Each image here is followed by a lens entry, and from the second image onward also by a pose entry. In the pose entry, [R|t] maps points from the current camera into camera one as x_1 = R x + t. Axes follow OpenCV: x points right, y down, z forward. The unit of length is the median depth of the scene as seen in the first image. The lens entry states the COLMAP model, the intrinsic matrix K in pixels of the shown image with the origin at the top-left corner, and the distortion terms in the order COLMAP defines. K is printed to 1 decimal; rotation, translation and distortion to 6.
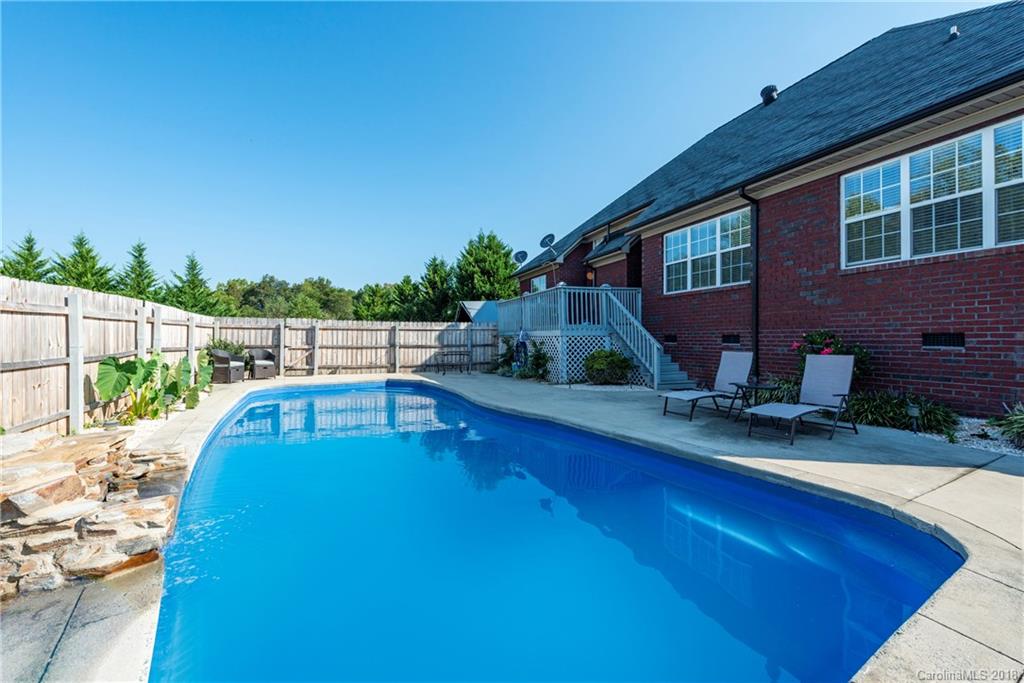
lens RADIAL K [[398.7, 0, 511.4], [0, 398.7, 340.6], [0, 0, 1]] dist [-0.000771, -0.000215]
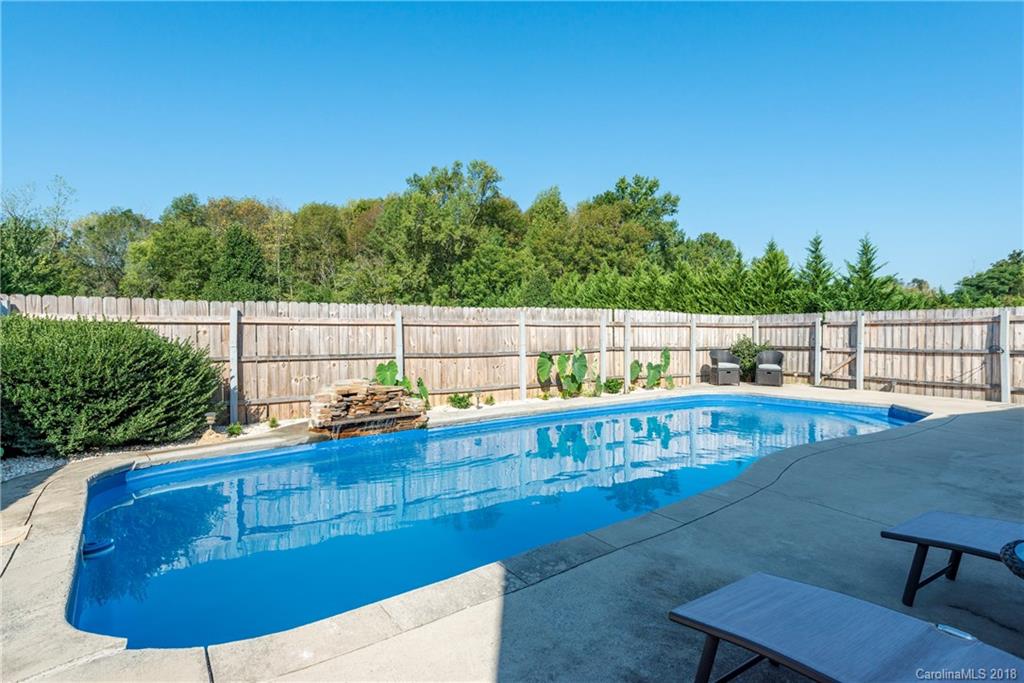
lens RADIAL K [[509.4, 0, 504.6], [0, 509.4, 343.0], [0, 0, 1]] dist [0.000164, -0.000296]
pose [[0.094254, 0.007248, -0.995522, 0.349740], [-0.001821, 0.999973, 0.007108, -0.002305], [0.995547, 0.001143, 0.094265, 0.276148]]
